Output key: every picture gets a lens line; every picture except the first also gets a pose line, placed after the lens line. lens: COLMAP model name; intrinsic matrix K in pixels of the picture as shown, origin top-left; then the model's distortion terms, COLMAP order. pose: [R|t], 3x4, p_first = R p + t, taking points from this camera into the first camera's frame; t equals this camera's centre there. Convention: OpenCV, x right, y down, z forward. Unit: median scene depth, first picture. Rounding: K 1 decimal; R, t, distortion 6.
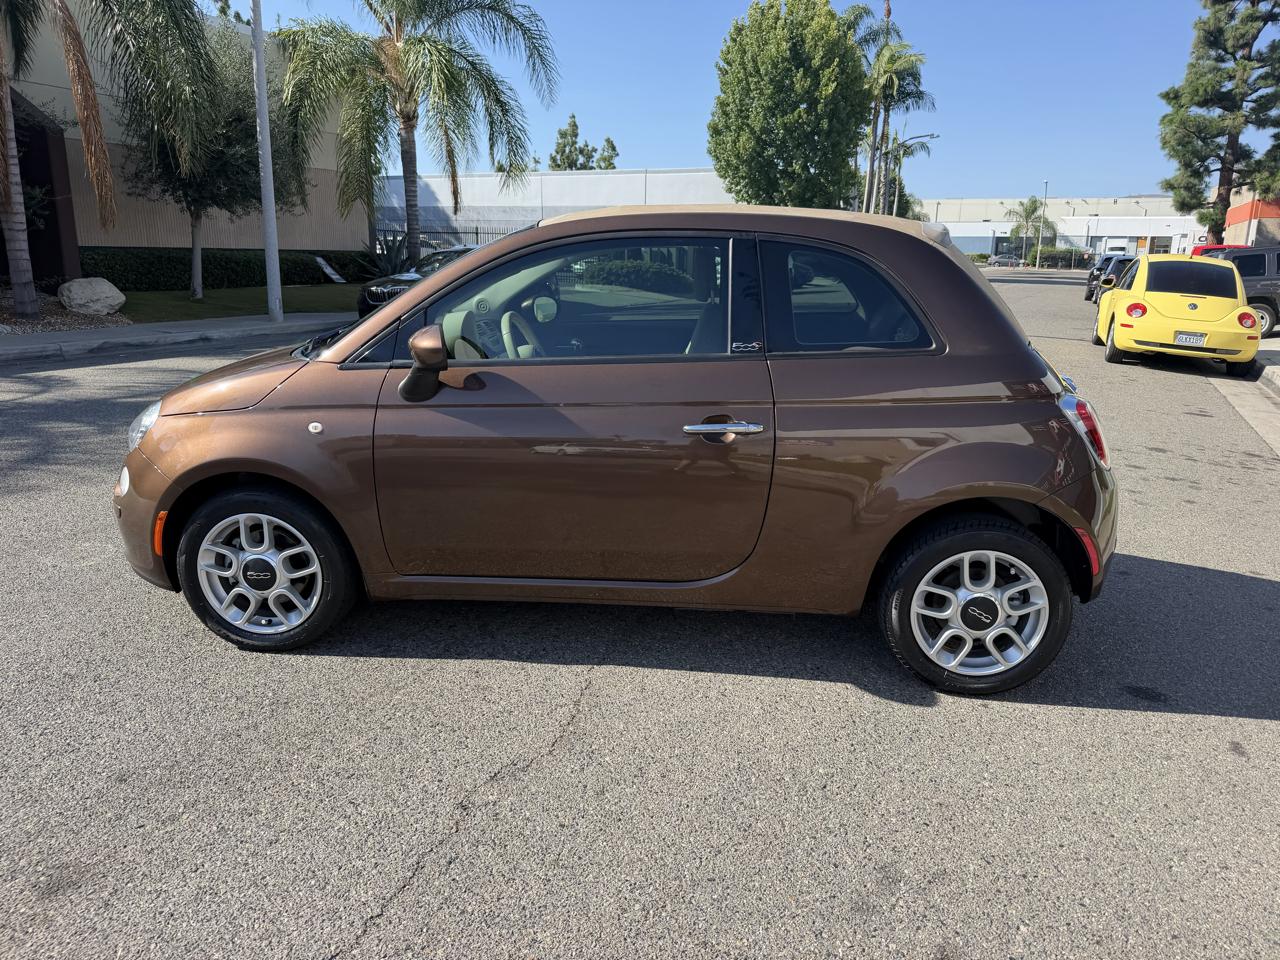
lens RADIAL K [[906.3, 0, 648.0], [0, 906.3, 482.4], [0, 0, 1]] dist [0.023926, -0.039085]
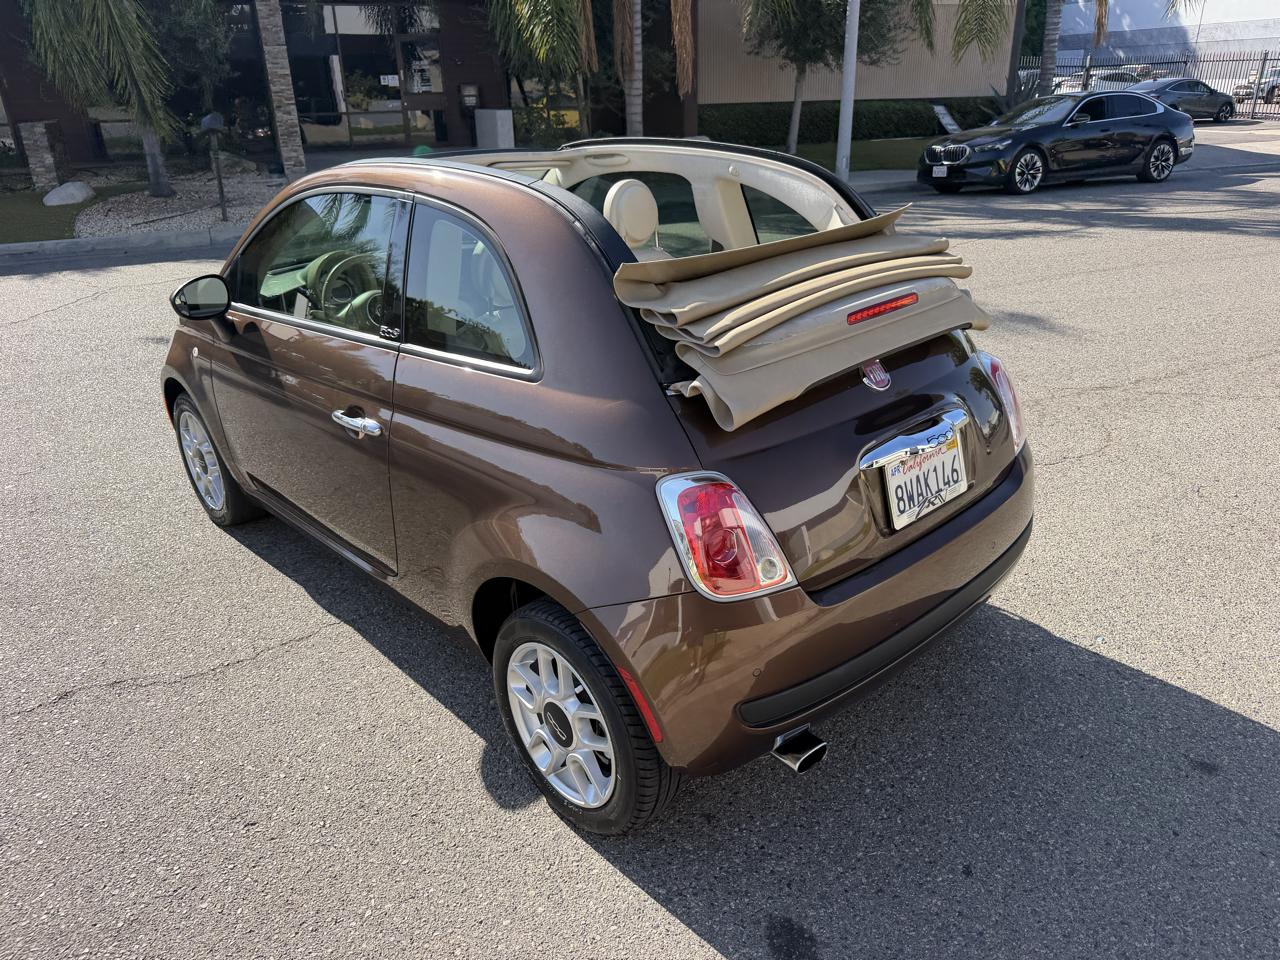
lens RADIAL K [[906.3, 0, 643.4], [0, 906.3, 484.9], [0, 0, 1]] dist [0.023926, -0.039085]
pose [[0.735904, 0.239969, -0.633135, 0.104446], [-0.131335, 0.967919, 0.214206, -0.027291], [0.664226, -0.074482, 0.743812, 0.061282]]
